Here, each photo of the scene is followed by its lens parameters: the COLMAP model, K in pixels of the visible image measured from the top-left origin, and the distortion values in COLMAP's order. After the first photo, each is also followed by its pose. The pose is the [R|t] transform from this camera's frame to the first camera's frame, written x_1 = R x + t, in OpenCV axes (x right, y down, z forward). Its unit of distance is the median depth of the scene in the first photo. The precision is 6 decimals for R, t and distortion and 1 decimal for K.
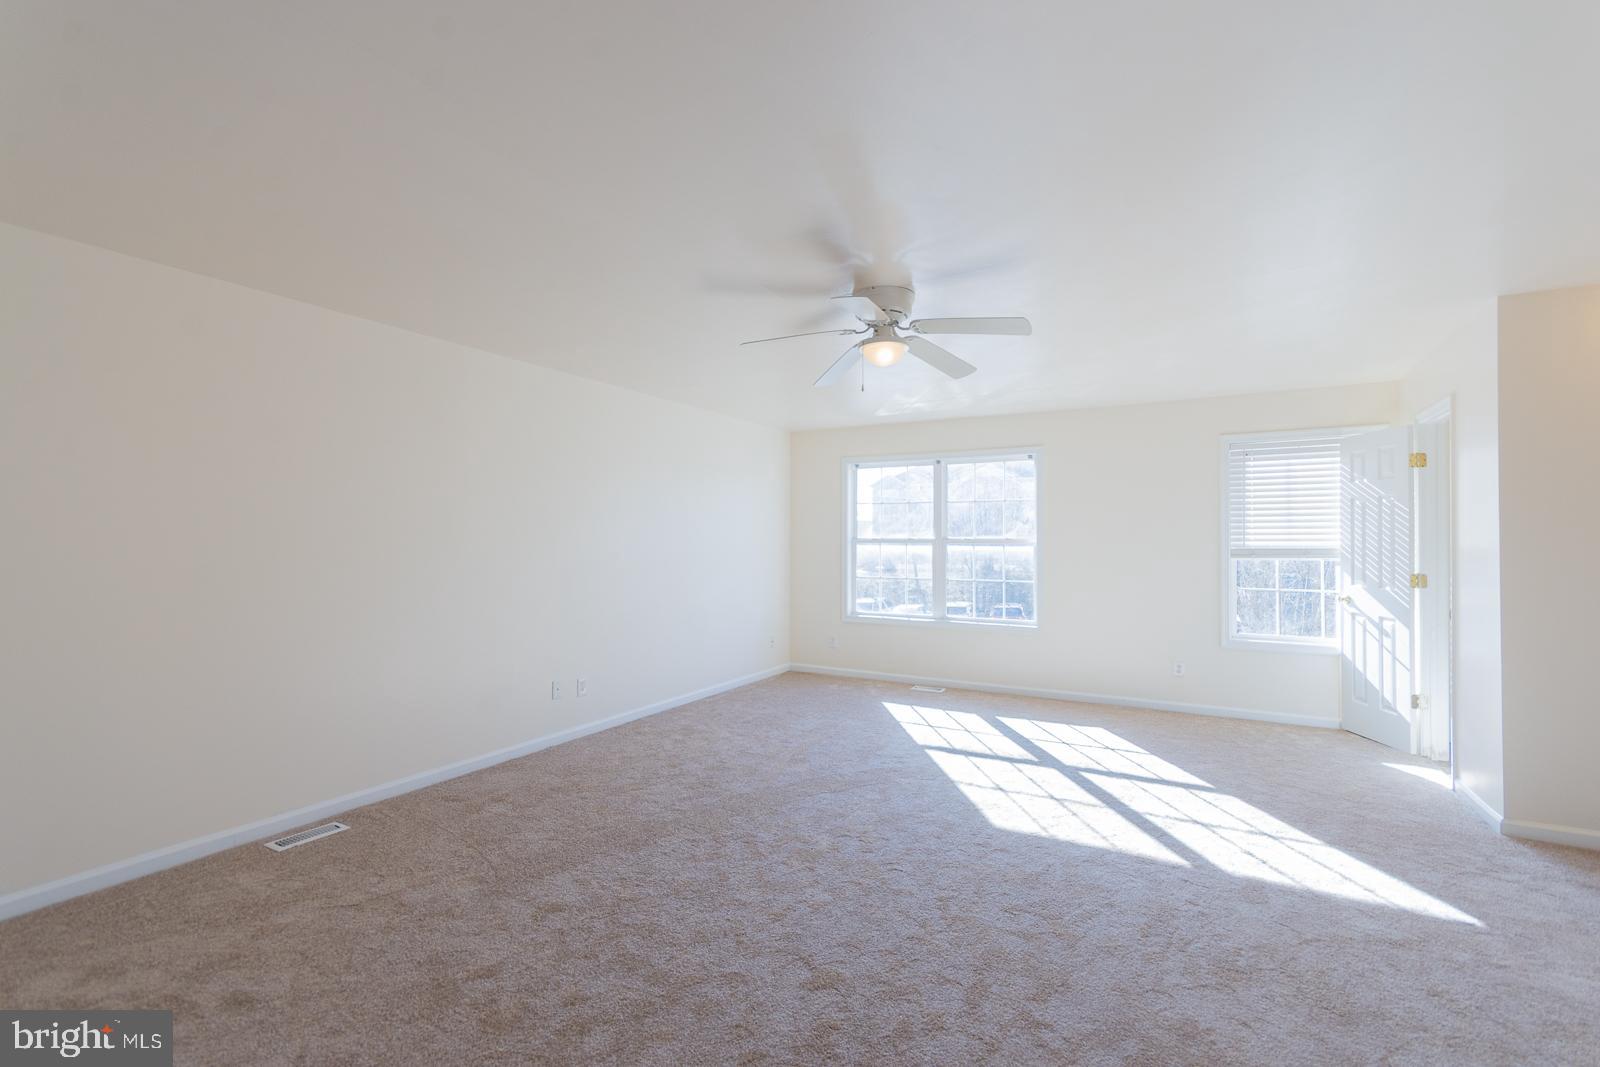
lens RADIAL K [[695.4, 0, 800.0], [0, 695.4, 533.5], [0, 0, 1]] dist [0.003164, -0.000730]
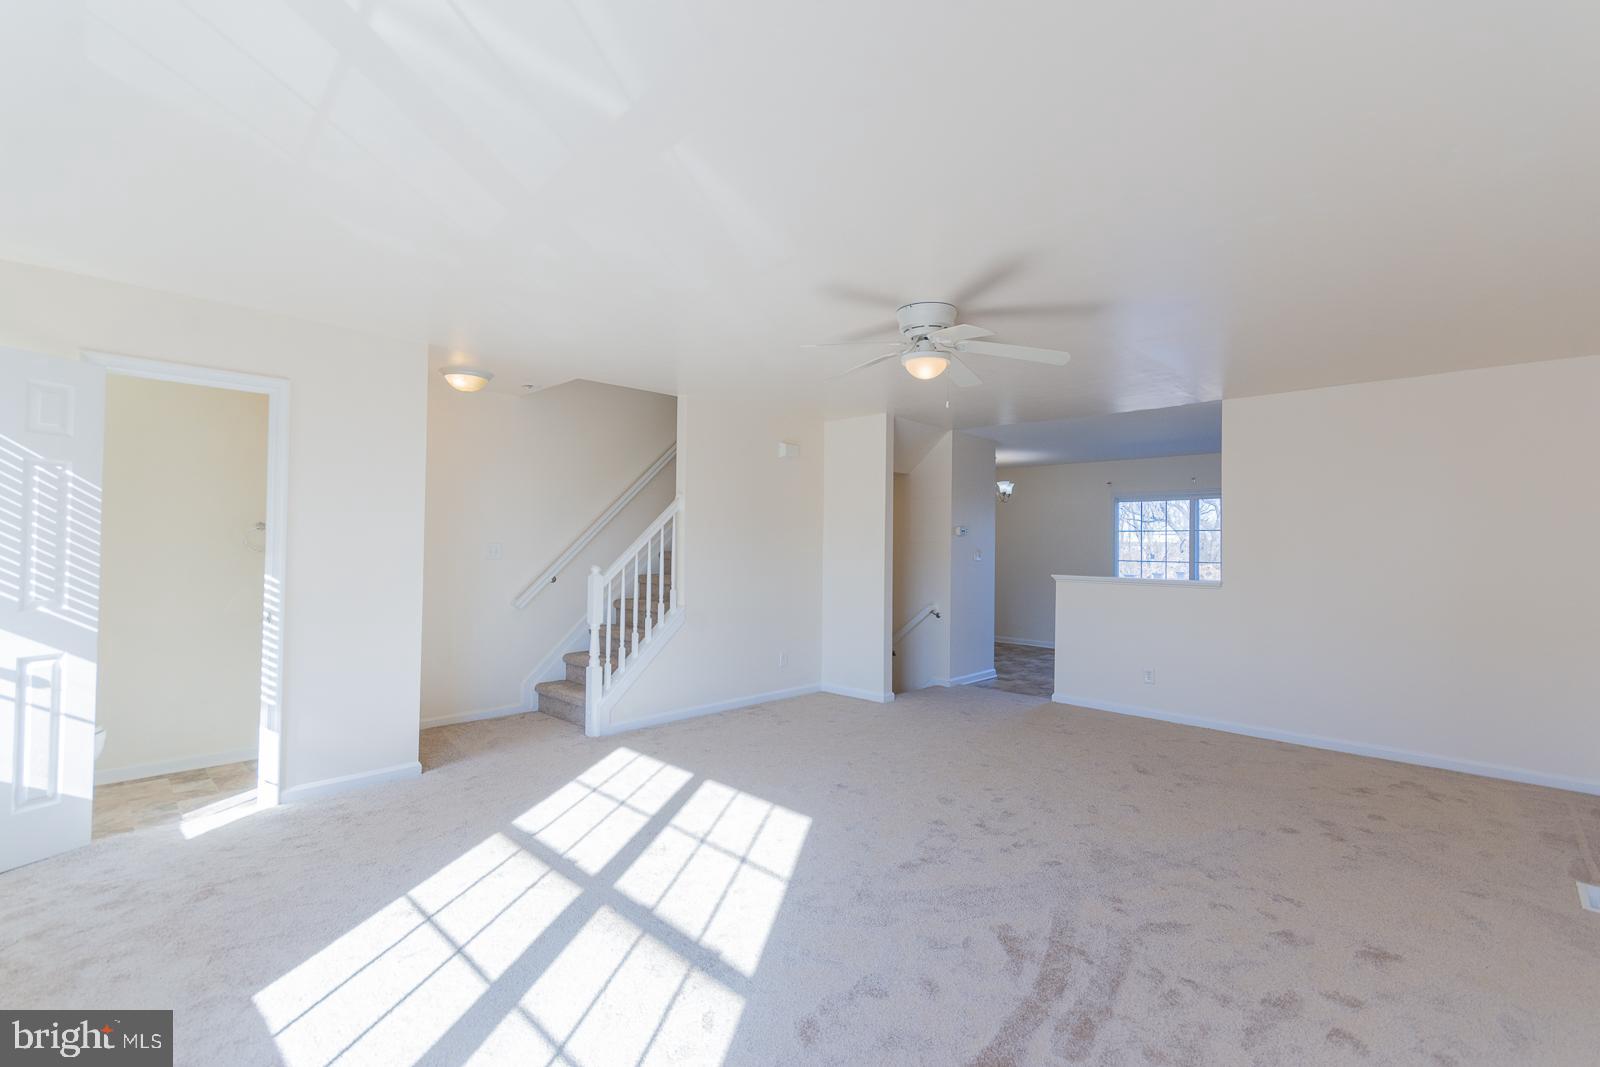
lens RADIAL K [[719.2, 0, 800.0], [0, 719.2, 533.5], [0, 0, 1]] dist [0.003512, 0.000125]
pose [[-0.965076, -0.007823, 0.261854, 0.018504], [-0.014181, 0.999648, -0.022403, 0.017045], [-0.261587, -0.025334, -0.964847, 1.572784]]
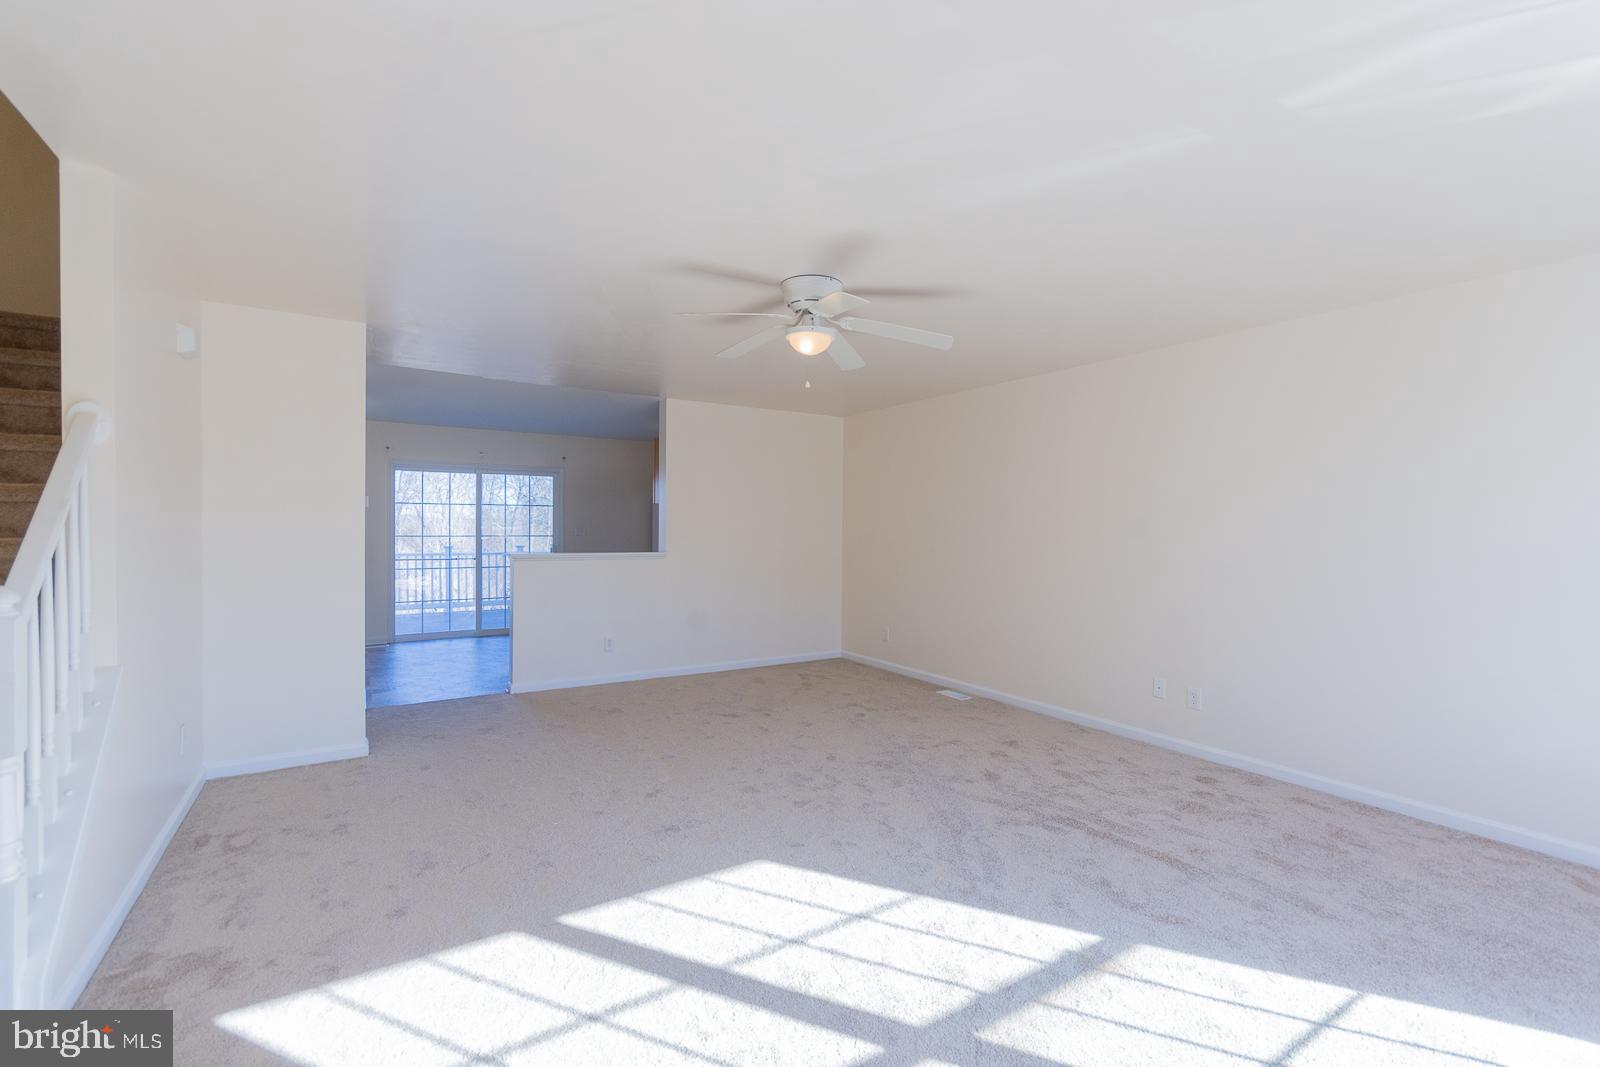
lens RADIAL K [[719.2, 0, 800.0], [0, 719.2, 533.5], [0, 0, 1]] dist [0.003512, 0.000125]
pose [[-0.457714, 0.005768, -0.889081, 0.791122], [0.000246, 0.999980, 0.006361, 0.015210], [0.889099, 0.002693, -0.457706, 1.109794]]
